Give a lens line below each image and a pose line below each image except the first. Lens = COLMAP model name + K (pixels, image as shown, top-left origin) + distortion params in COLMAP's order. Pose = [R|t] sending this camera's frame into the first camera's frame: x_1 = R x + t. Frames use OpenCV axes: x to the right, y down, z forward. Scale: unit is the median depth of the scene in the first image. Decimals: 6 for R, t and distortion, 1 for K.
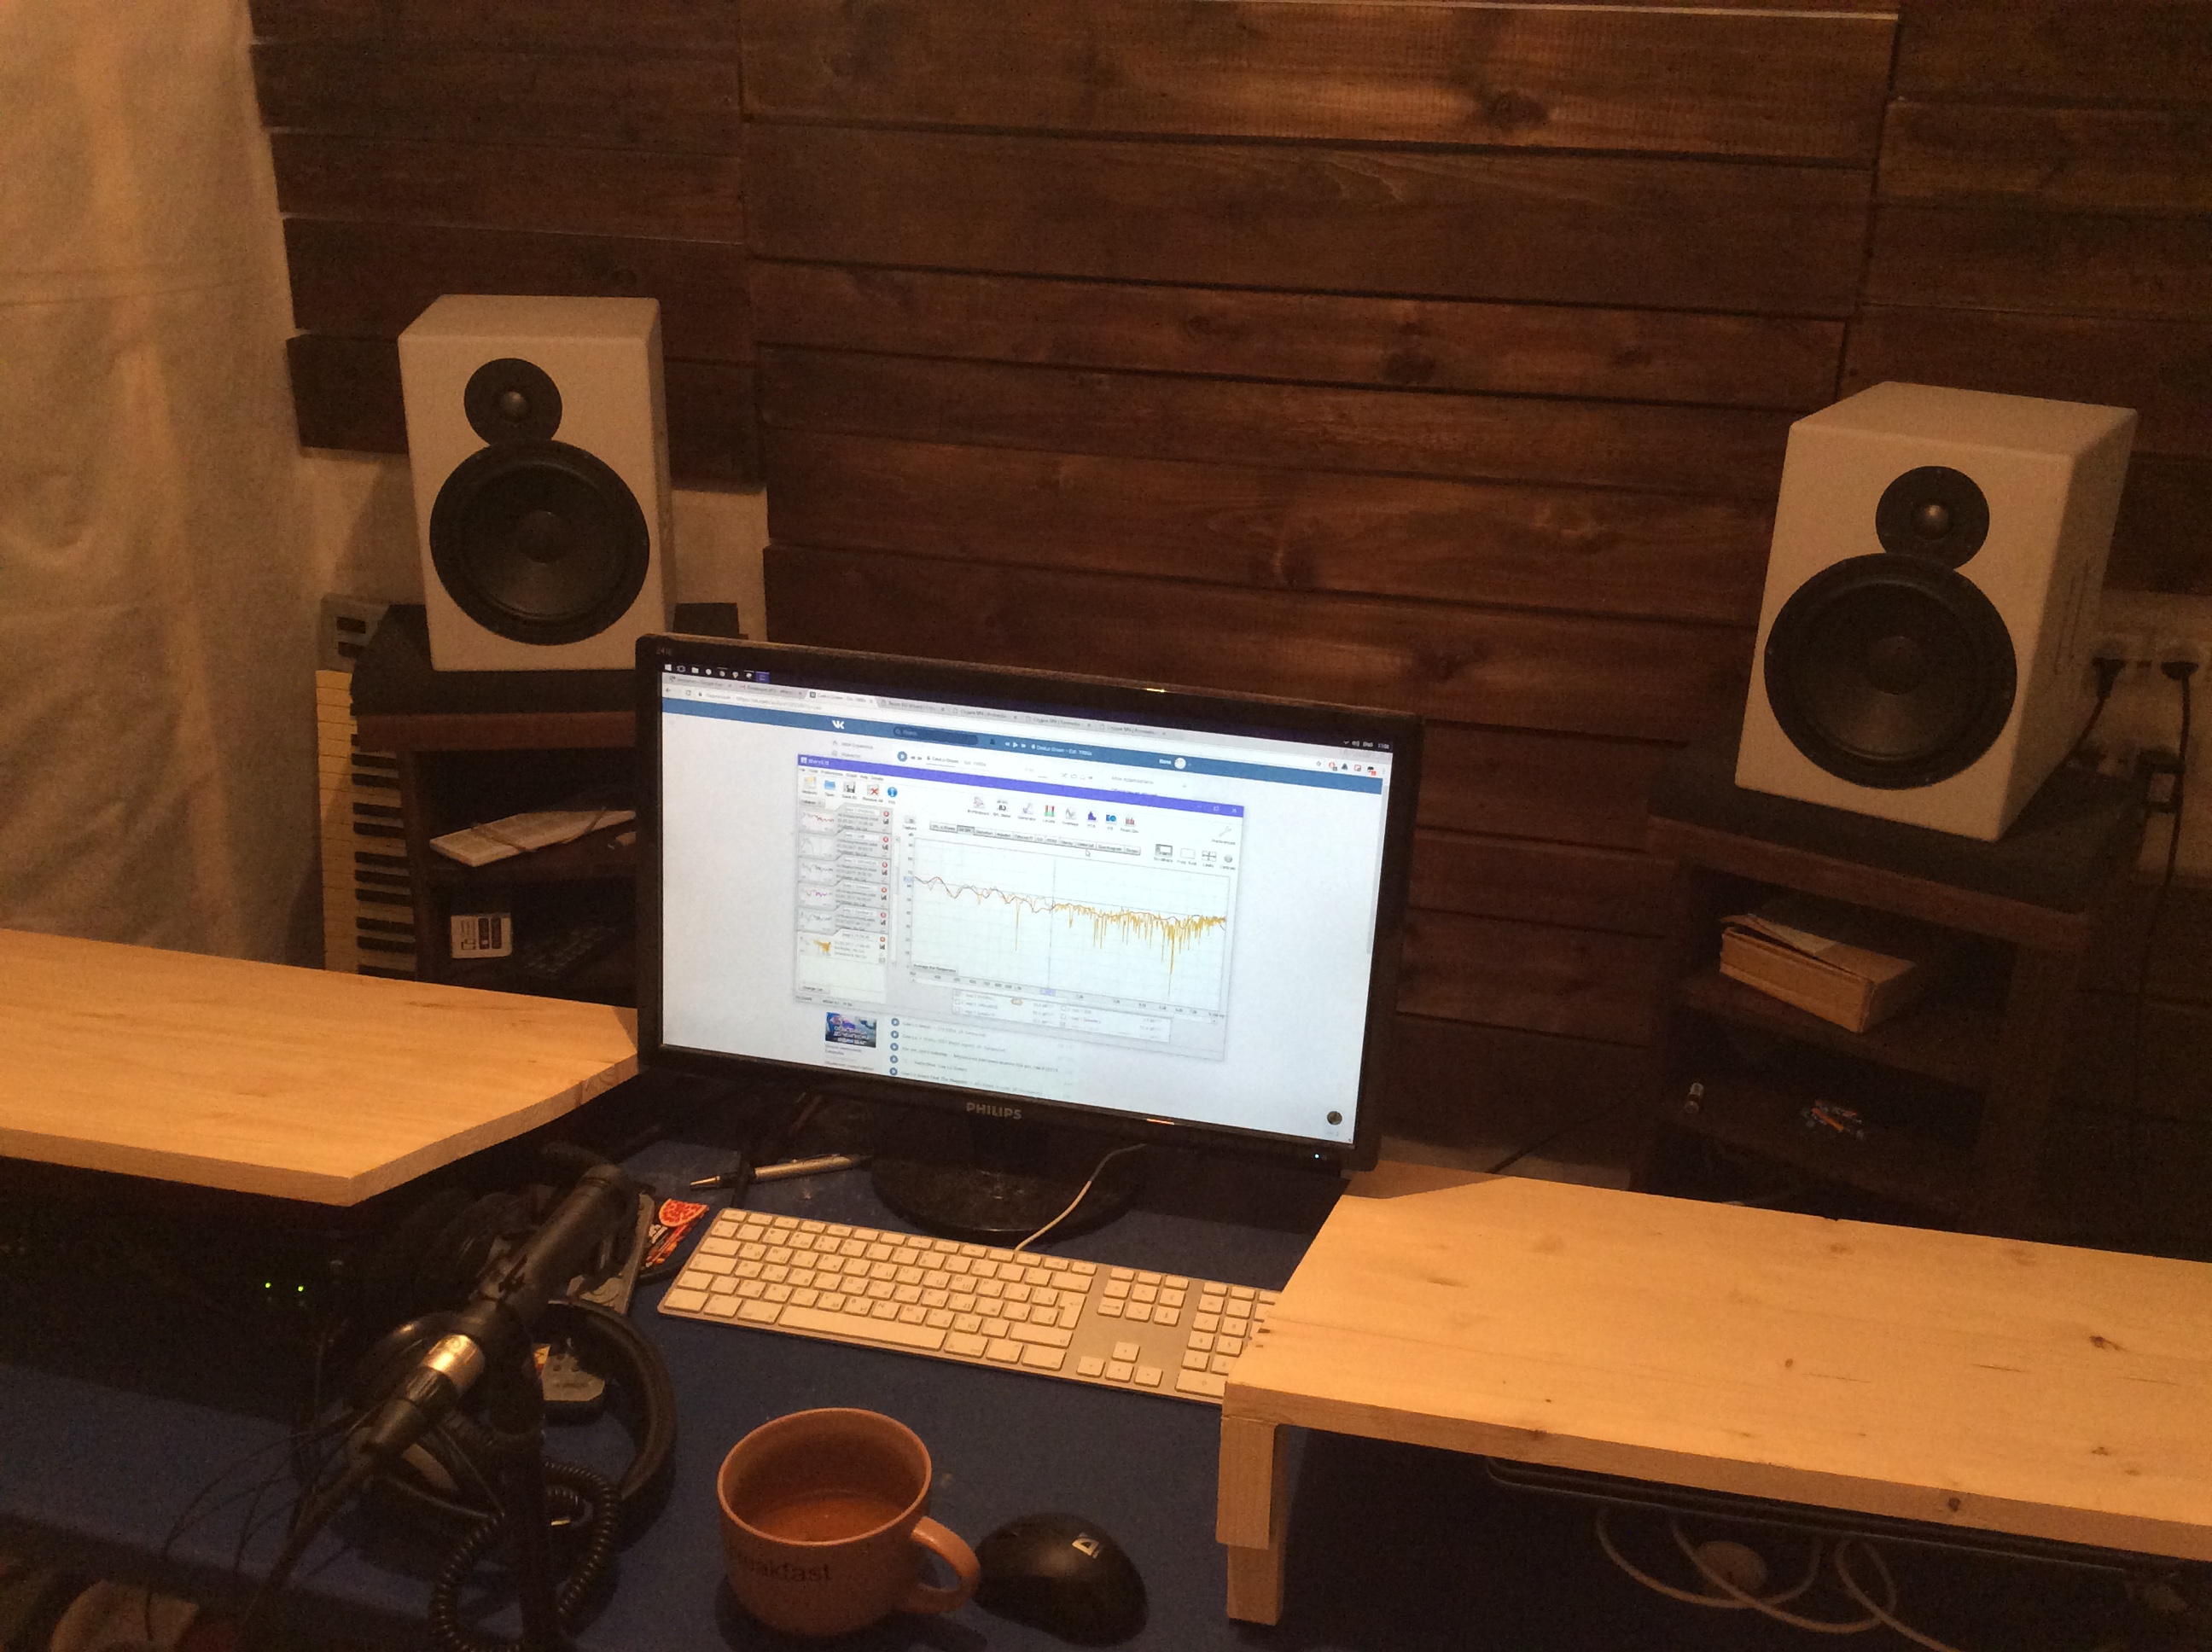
lens RADIAL K [[2060.3, 0, 1106.0], [0, 2060.3, 826.0], [0, 0, 1]] dist [0.092427, -0.190708]
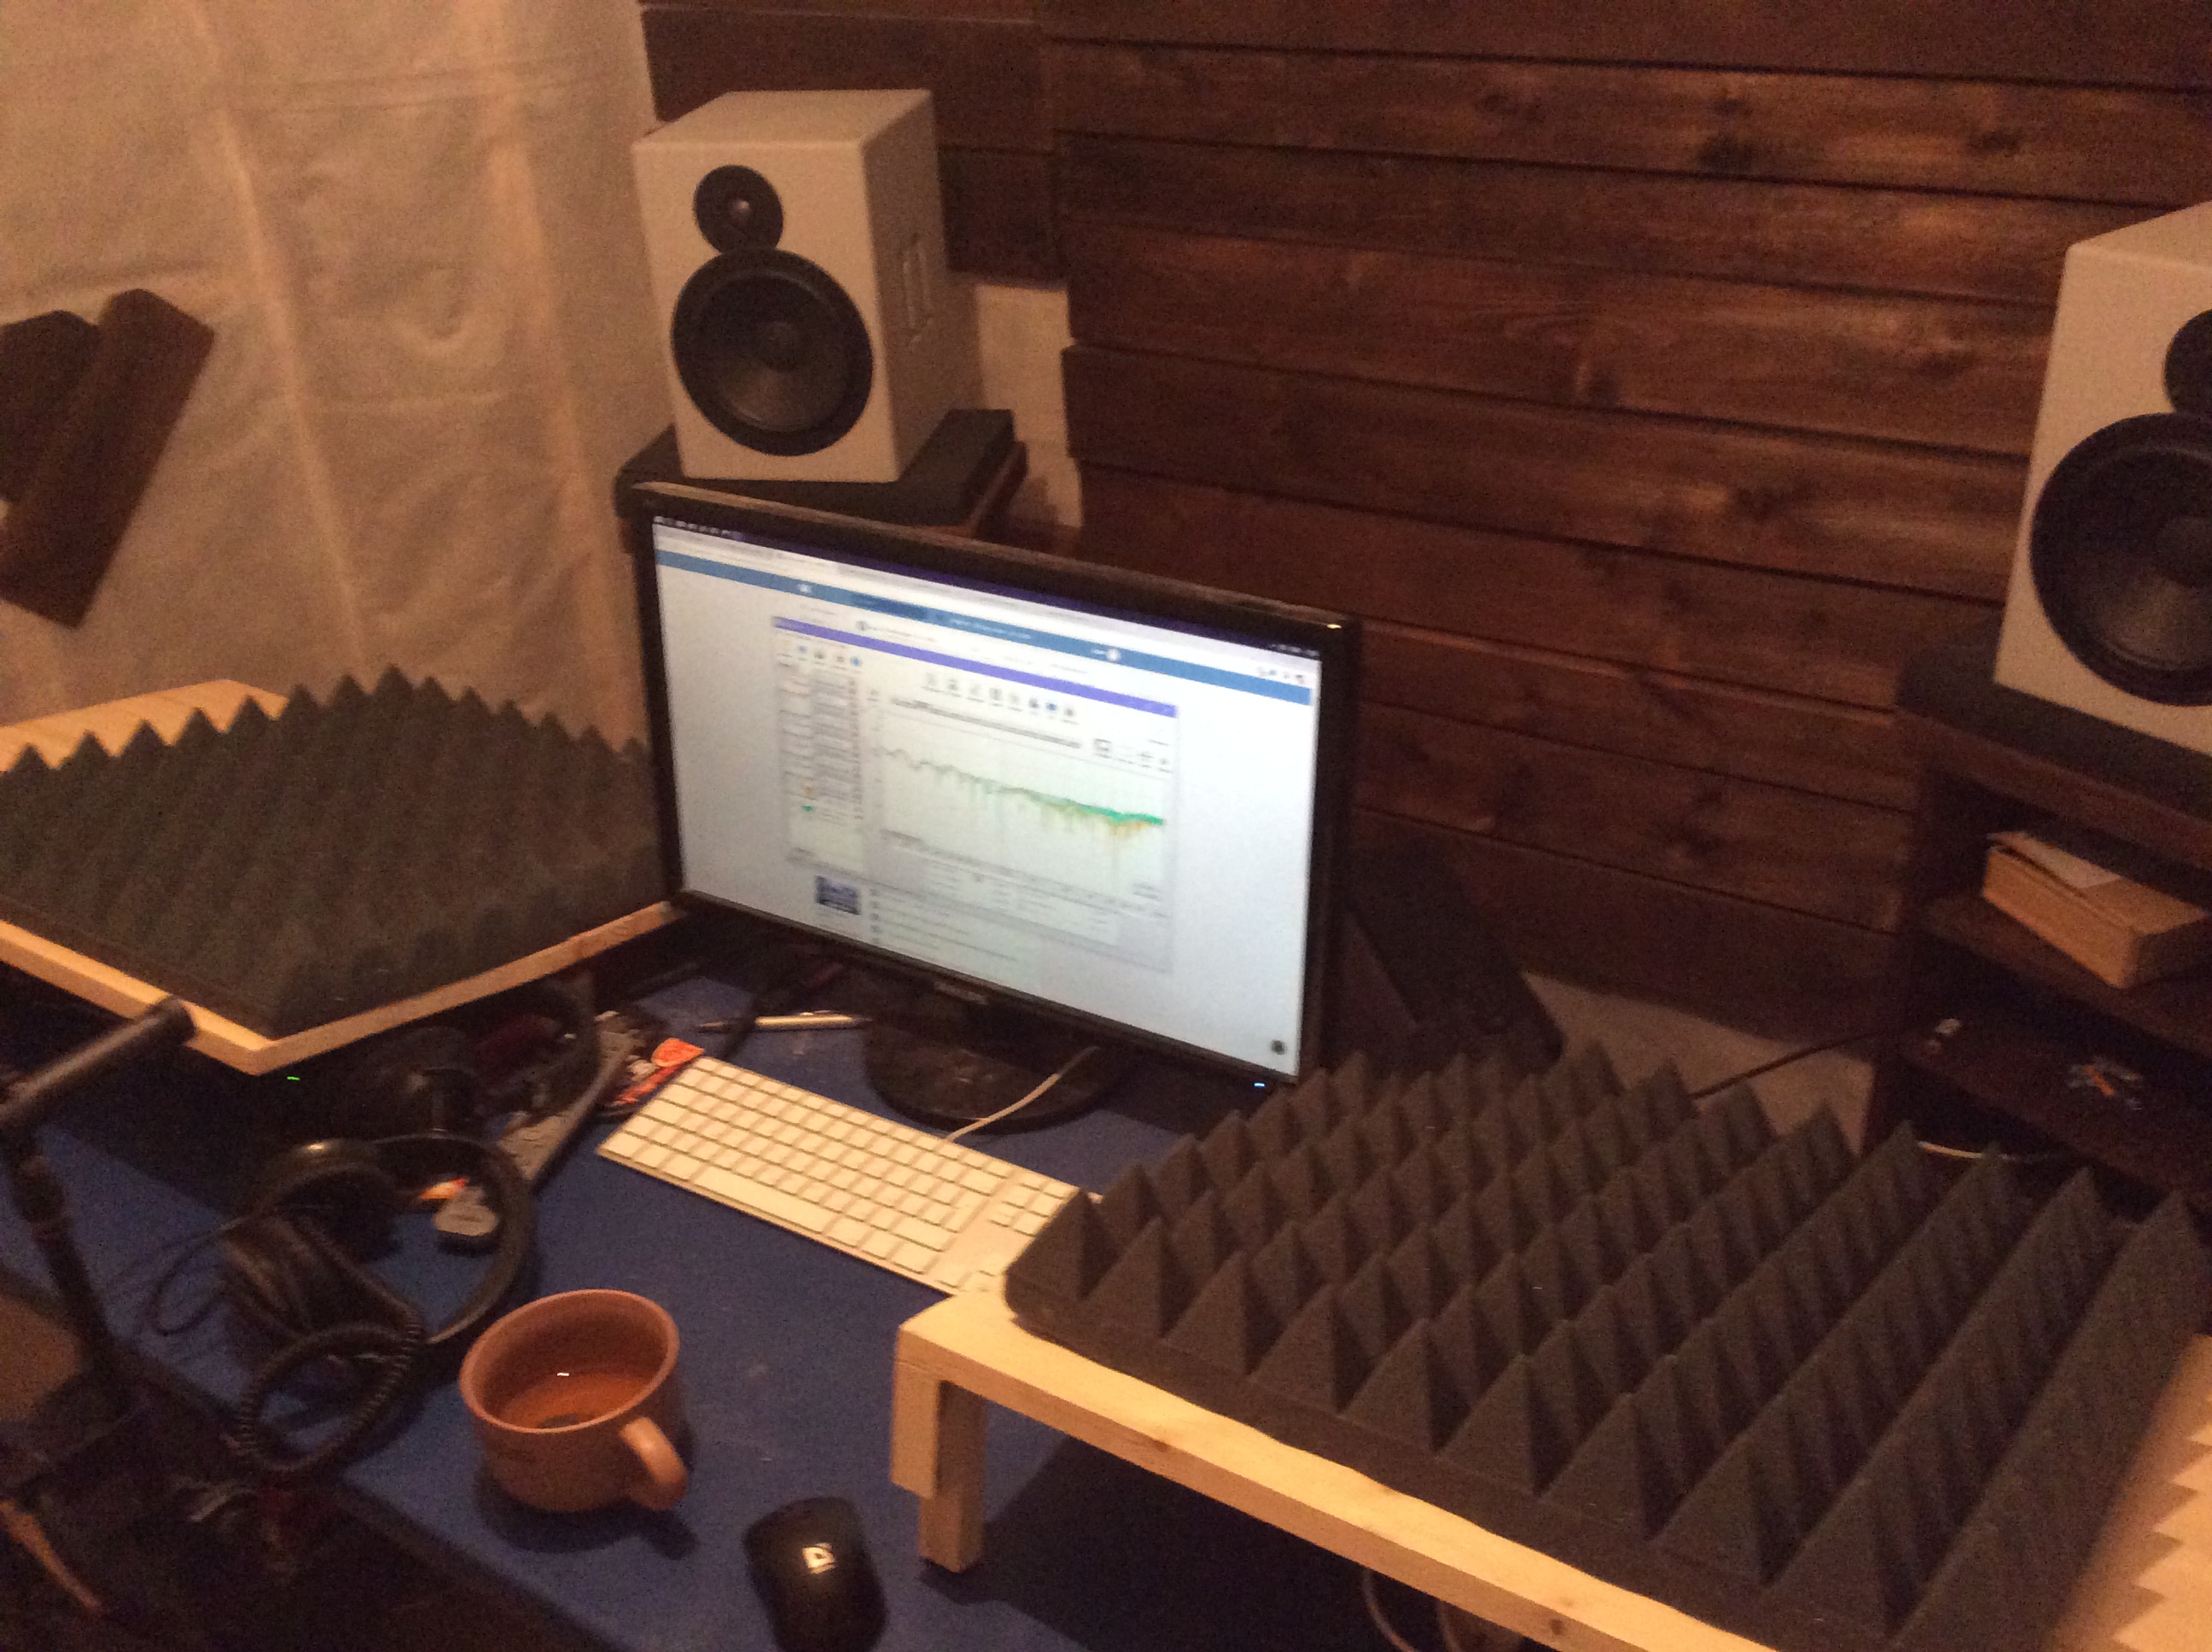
lens RADIAL K [[2091.5, 0, 1106.0], [0, 2091.5, 826.0], [0, 0, 1]] dist [0.092945, -0.241793]
pose [[0.942996, 0.090013, -0.320402, 0.237543], [-0.050134, 0.990164, 0.130620, -0.053635], [0.329008, -0.107111, 0.938233, 0.078936]]
